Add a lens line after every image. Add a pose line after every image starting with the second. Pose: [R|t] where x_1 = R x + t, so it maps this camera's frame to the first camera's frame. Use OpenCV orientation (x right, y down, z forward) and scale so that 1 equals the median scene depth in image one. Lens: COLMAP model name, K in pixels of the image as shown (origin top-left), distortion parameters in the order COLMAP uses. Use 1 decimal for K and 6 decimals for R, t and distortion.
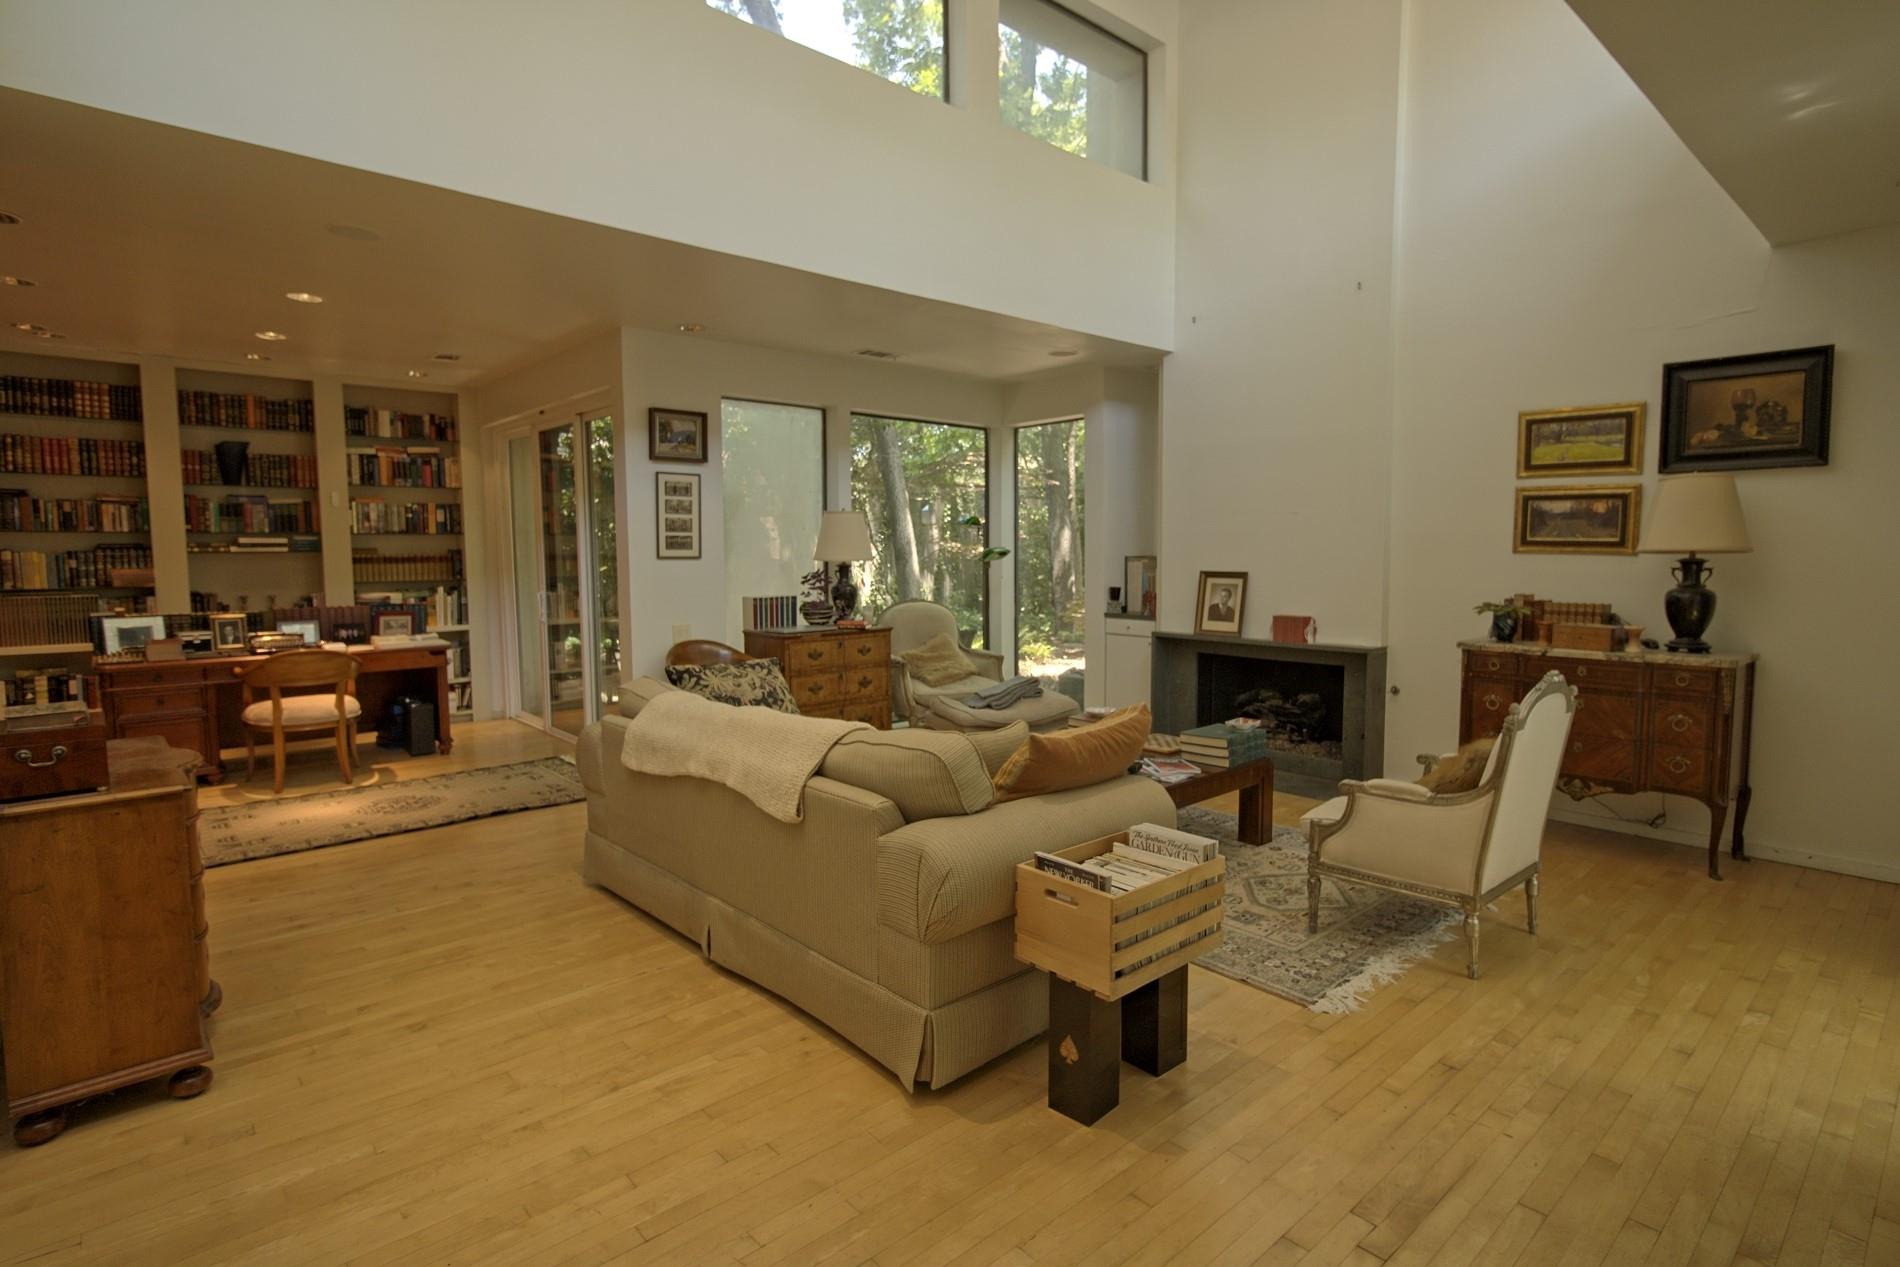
lens RADIAL K [[951.4, 0, 975.8], [0, 951.4, 621.2], [0, 0, 1]] dist [-0.001506, -0.001197]
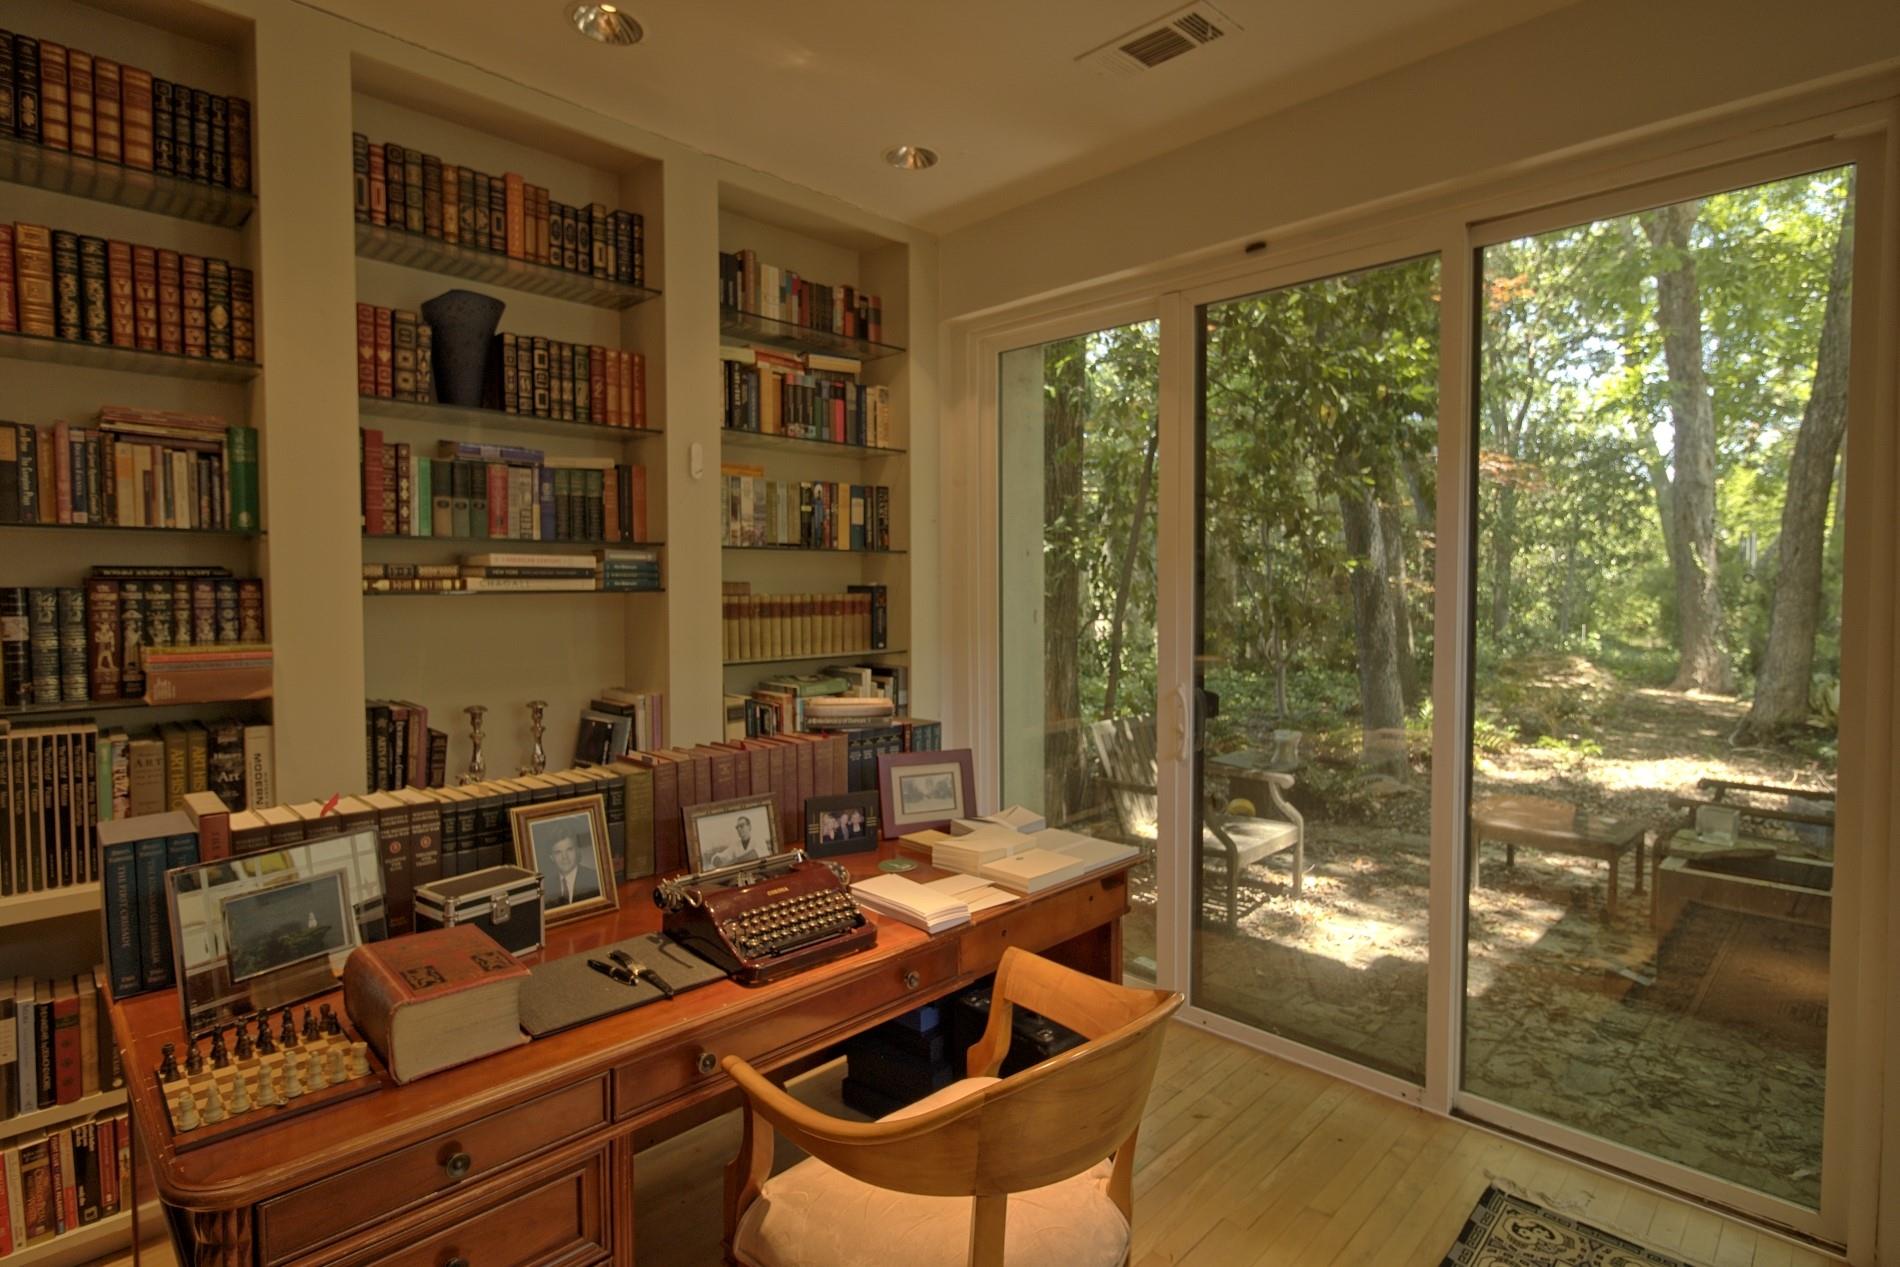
lens RADIAL K [[951.4, 0, 976.4], [0, 951.4, 621.7], [0, 0, 1]] dist [-0.001506, -0.001197]
pose [[0.997837, -0.000201, 0.065743, -0.611914], [0.002666, 0.999296, -0.037411, -0.047107], [-0.065689, 0.037505, 0.997135, 0.622942]]
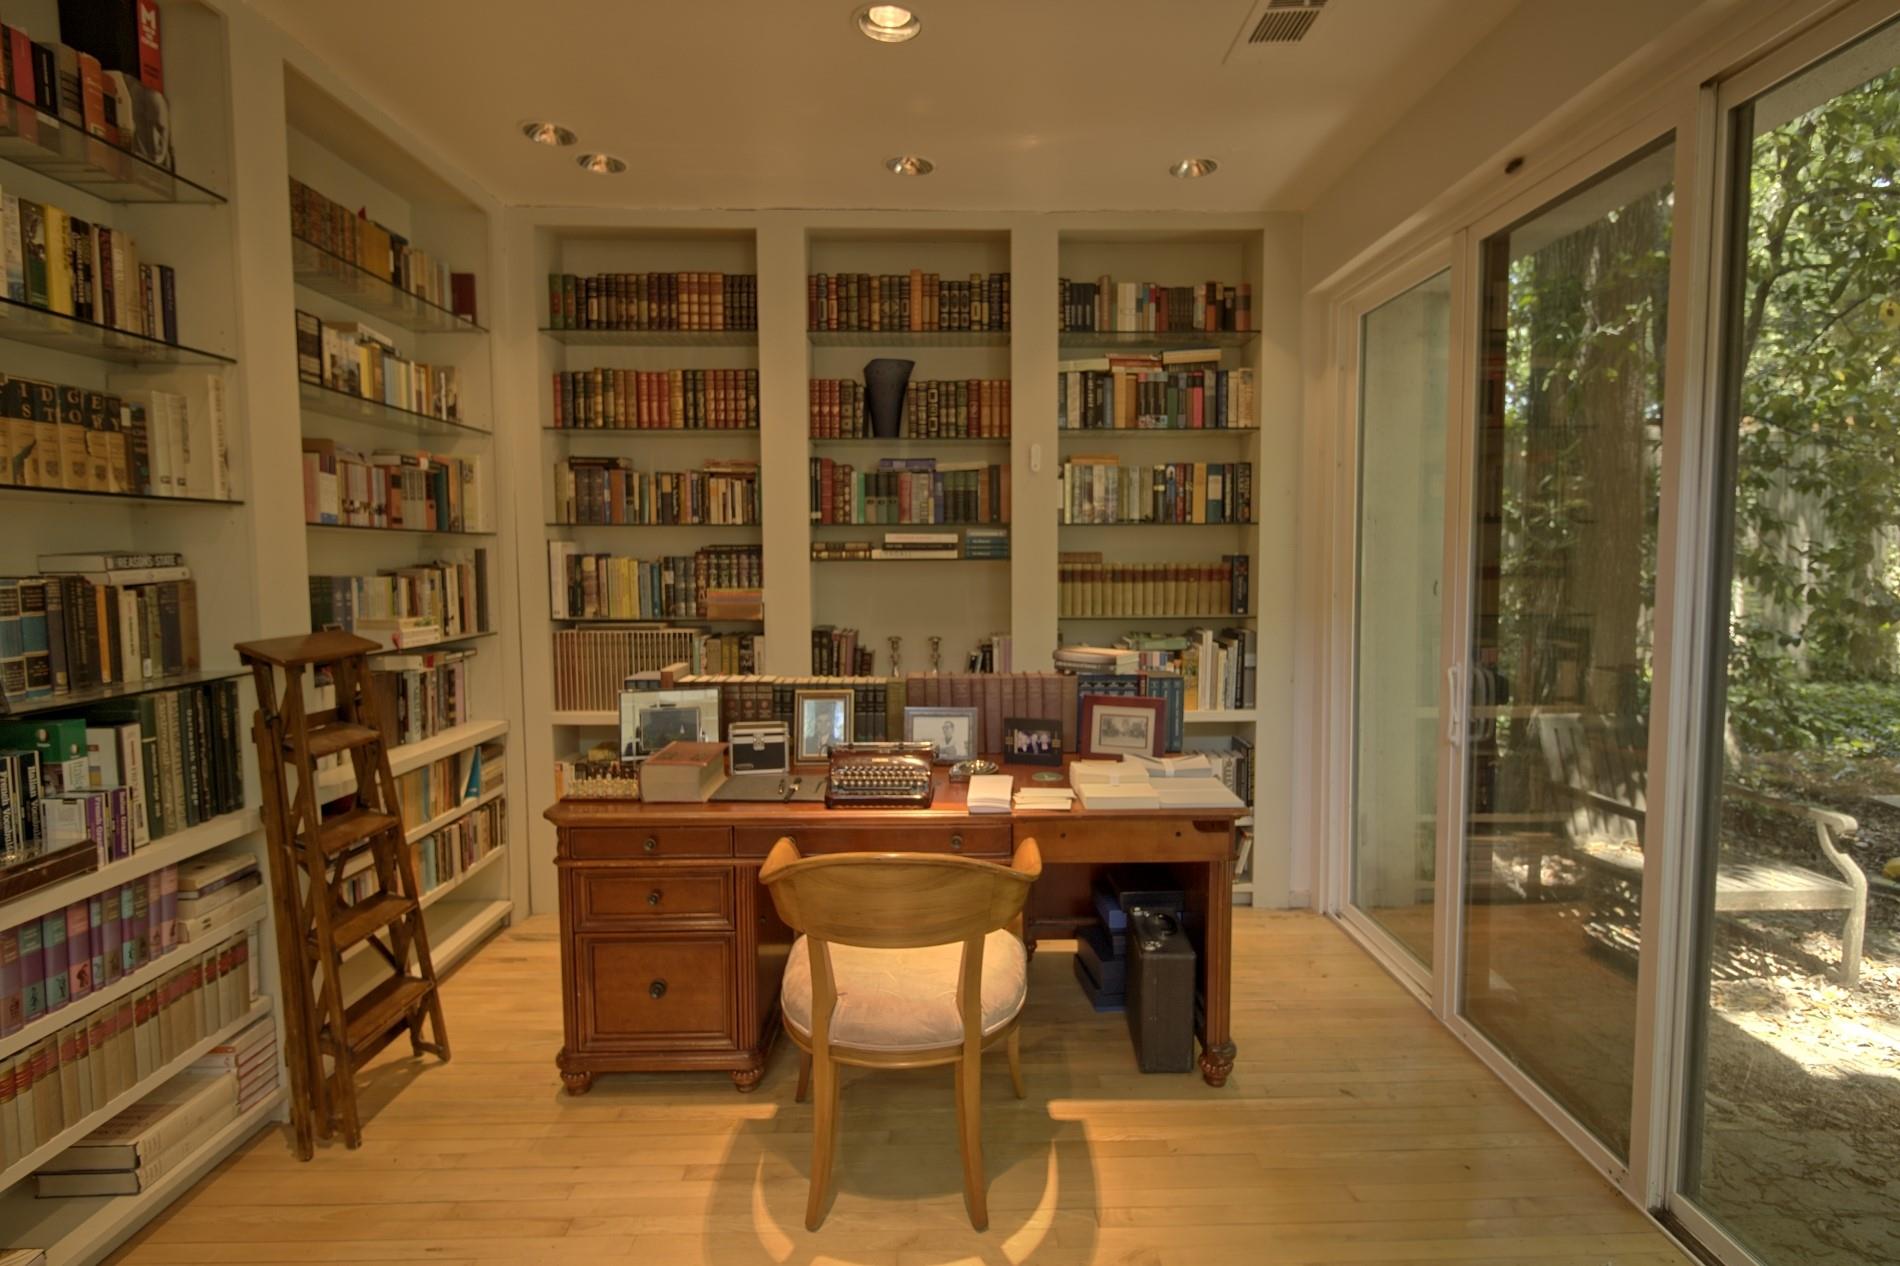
lens RADIAL K [[951.4, 0, 966.8], [0, 951.4, 621.2], [0, 0, 1]] dist [-0.001506, -0.001197]
pose [[0.751424, 0.046829, -0.658156, -0.376292], [-0.050745, 0.998625, 0.013118, -0.046827], [0.657866, 0.023541, 0.752767, 0.618181]]
